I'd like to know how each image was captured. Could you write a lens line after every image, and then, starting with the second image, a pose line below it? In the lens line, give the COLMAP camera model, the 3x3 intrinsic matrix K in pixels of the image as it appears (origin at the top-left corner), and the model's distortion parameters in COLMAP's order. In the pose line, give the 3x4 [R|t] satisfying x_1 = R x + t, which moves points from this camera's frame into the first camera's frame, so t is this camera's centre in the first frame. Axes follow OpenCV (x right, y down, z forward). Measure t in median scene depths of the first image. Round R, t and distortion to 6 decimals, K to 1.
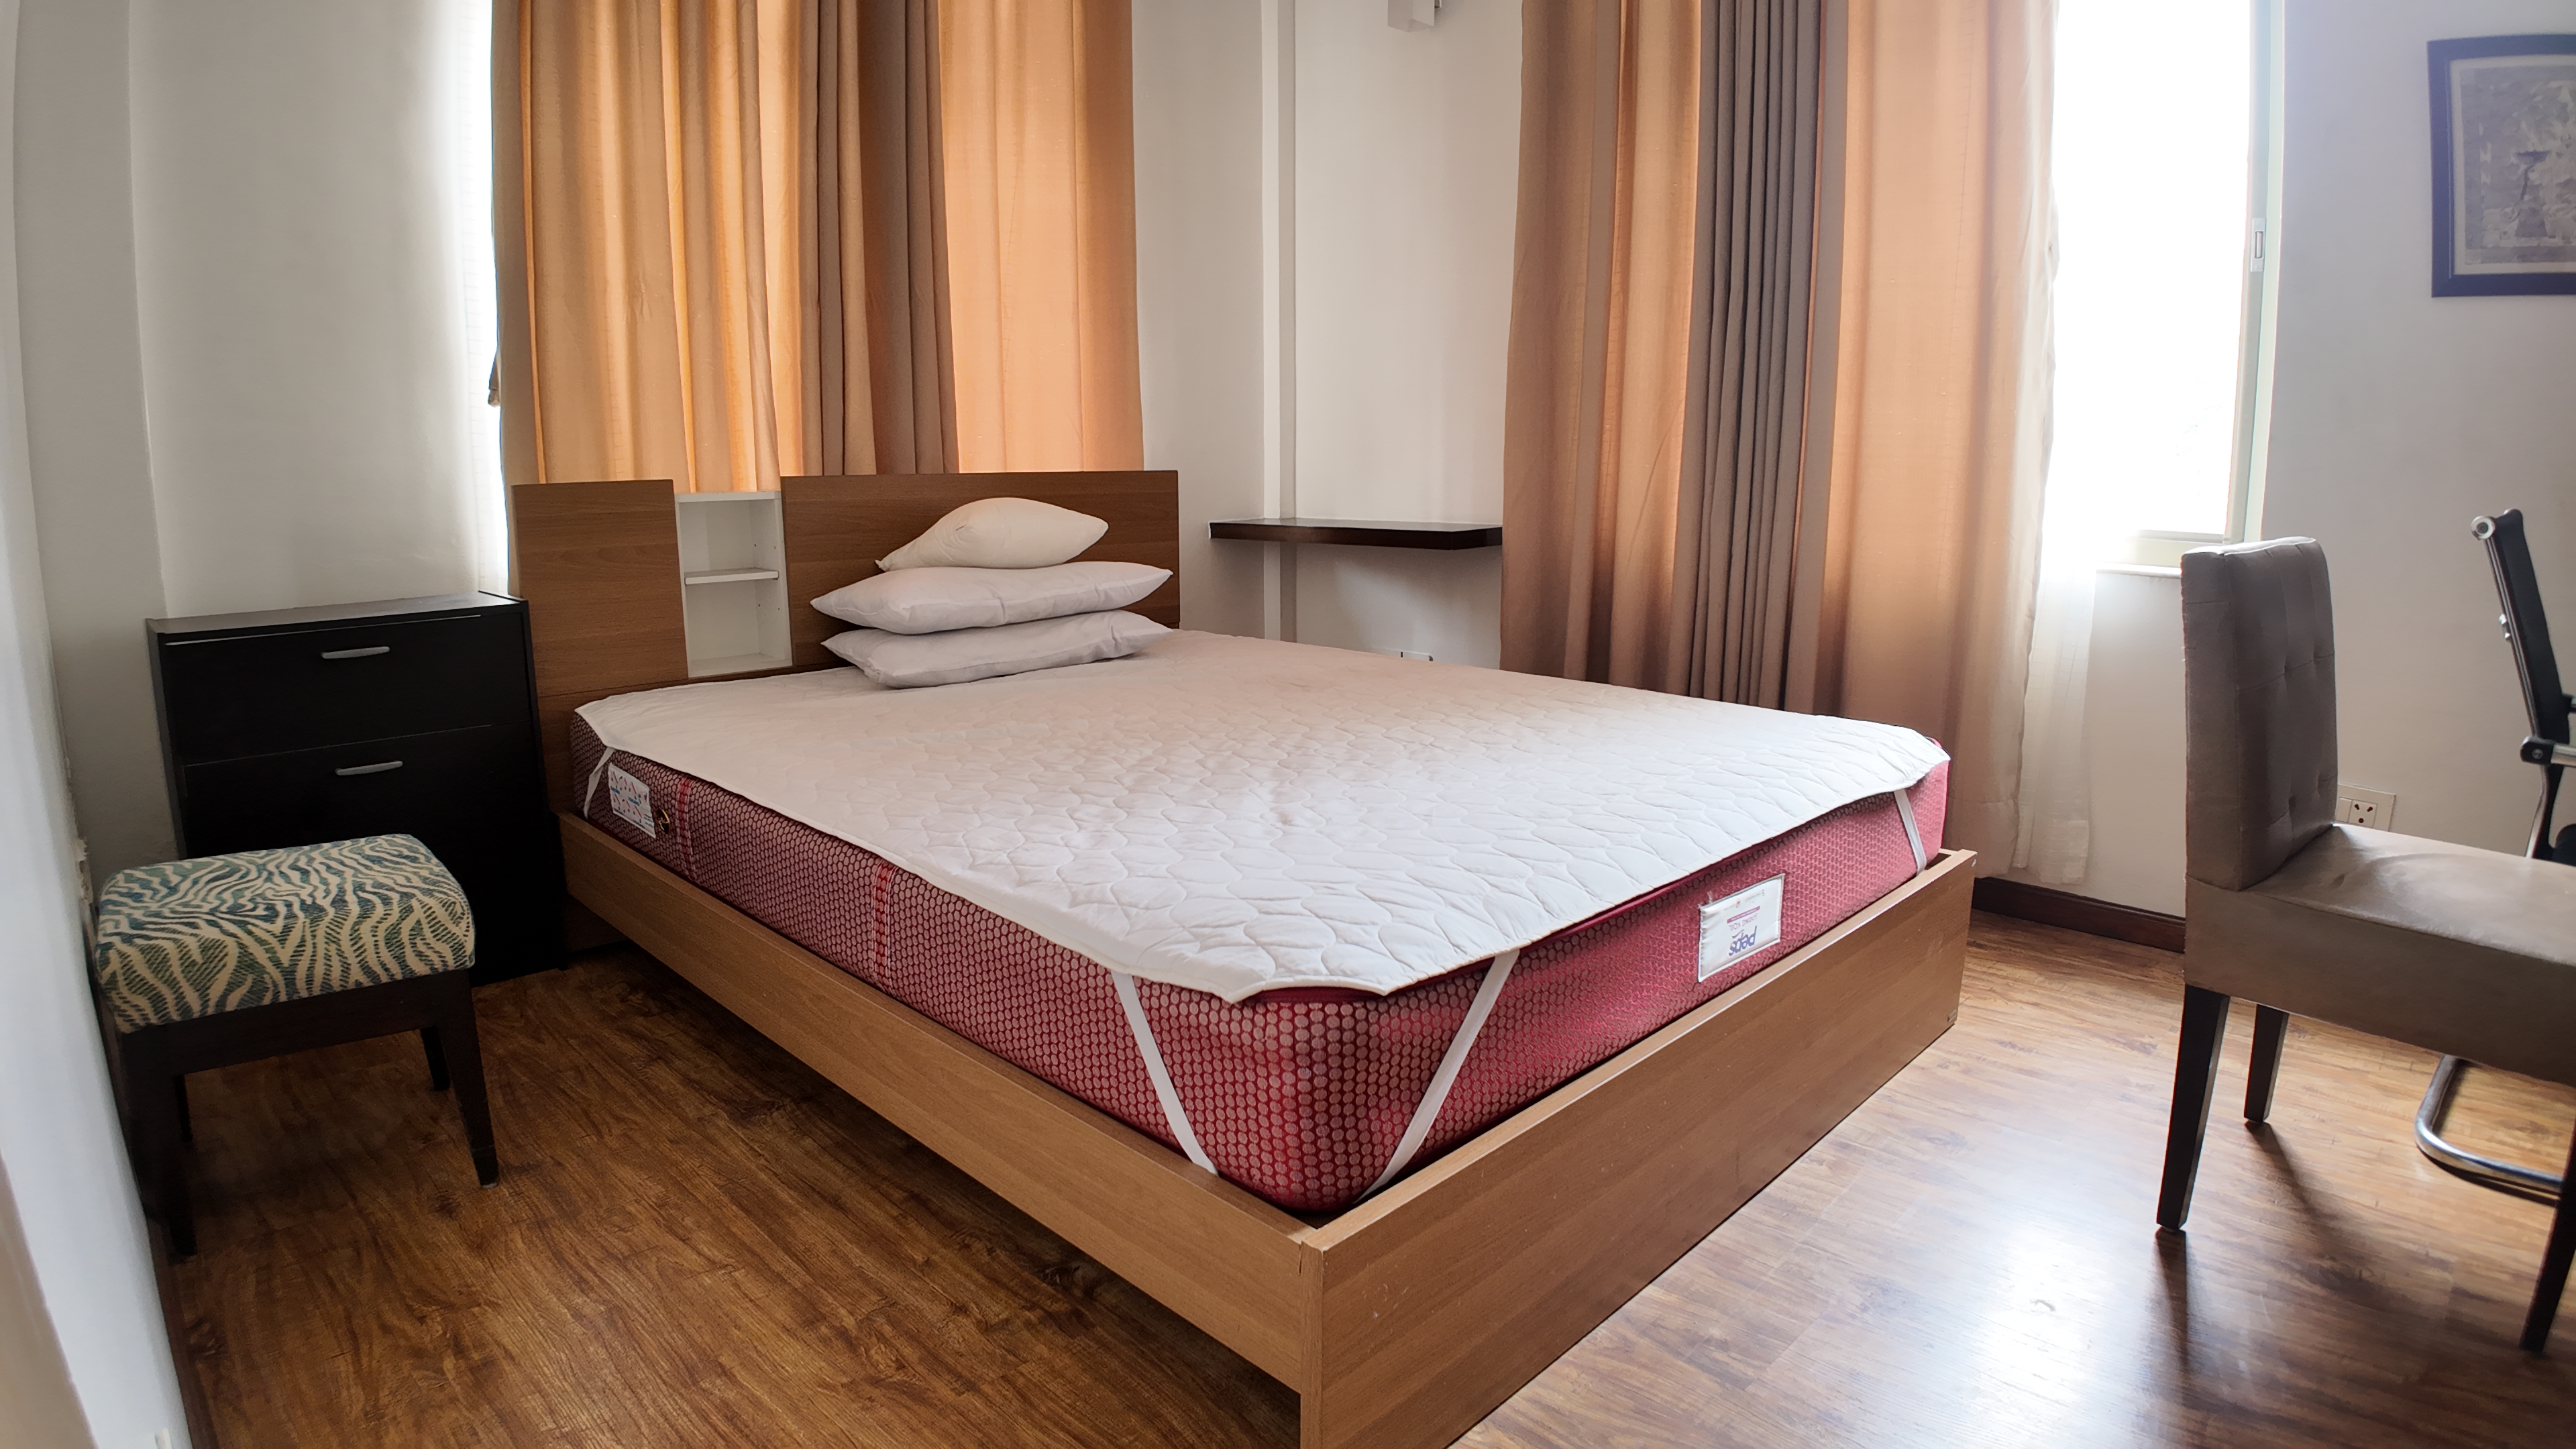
lens RADIAL K [[1356.0, 0, 1288.0], [0, 1356.0, 724.5], [0, 0, 1]] dist [-0.078734, 0.000140]
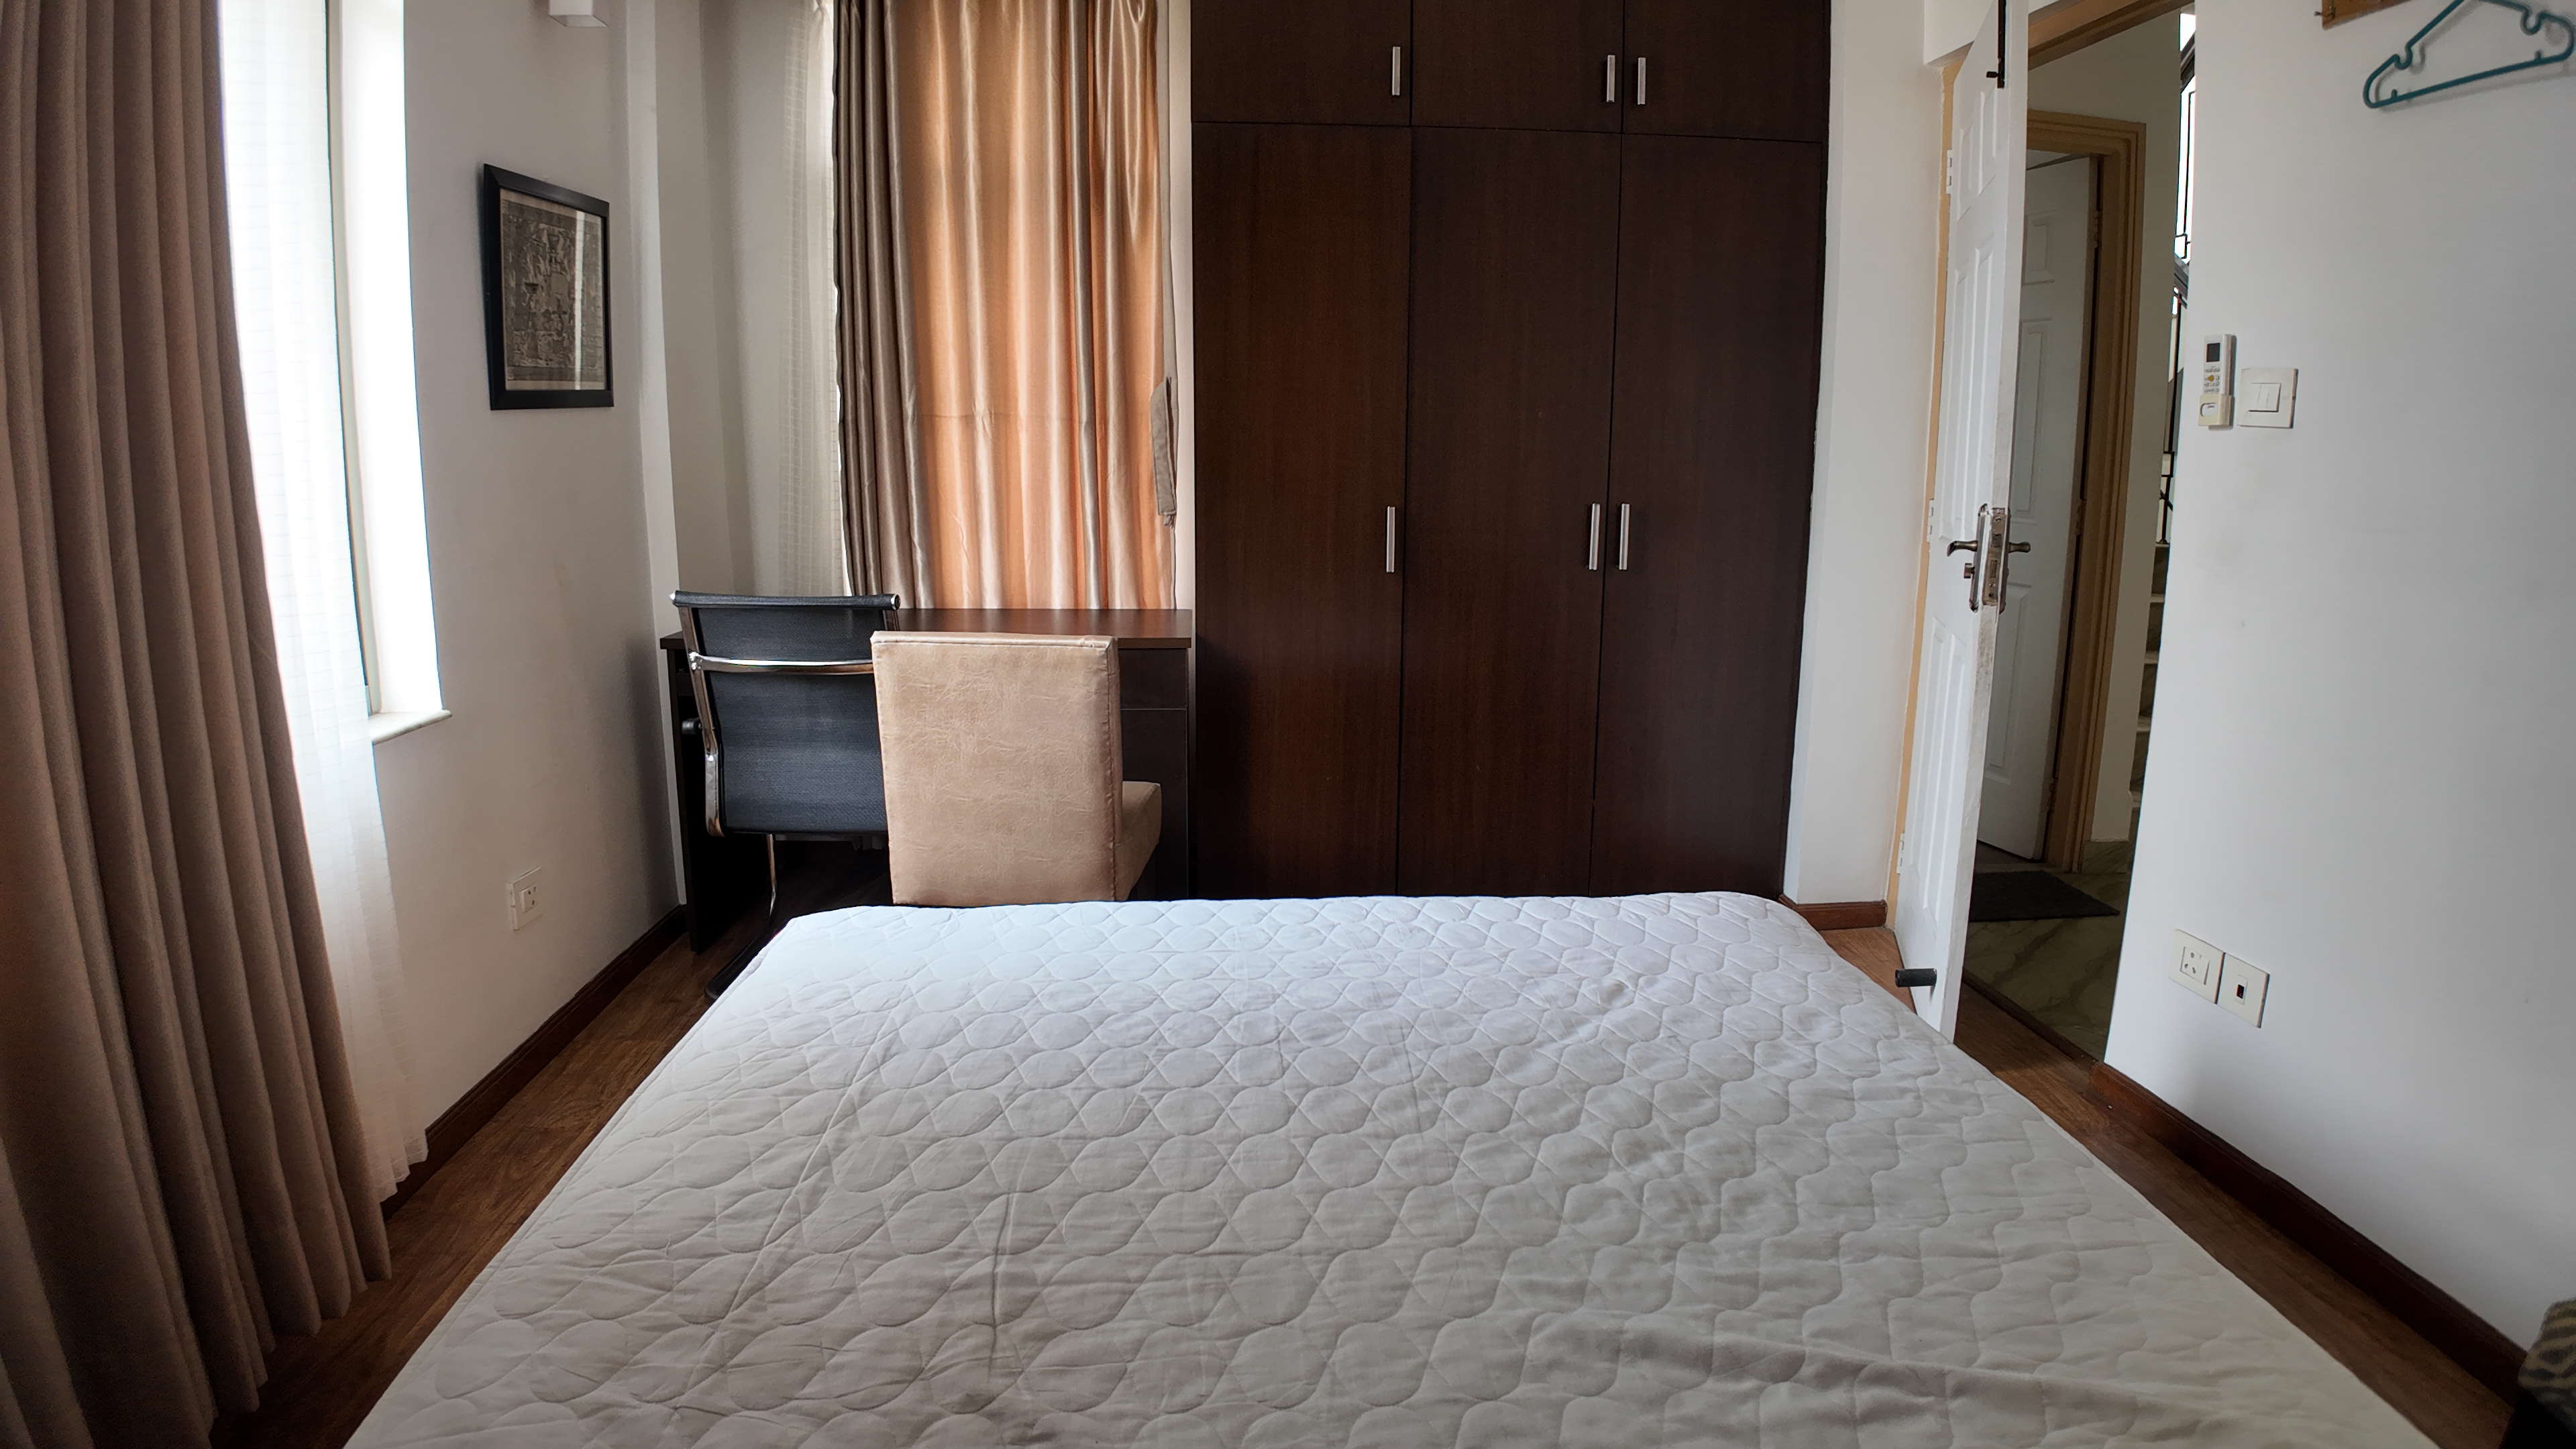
lens RADIAL K [[1413.4, 0, 1288.0], [0, 1413.4, 724.5], [0, 0, 1]] dist [-0.000958, -0.000323]
pose [[-0.761840, -0.132189, 0.634134, -0.423343], [0.121256, 0.932550, 0.340070, -0.467743], [-0.636315, 0.335971, -0.694425, 1.657839]]
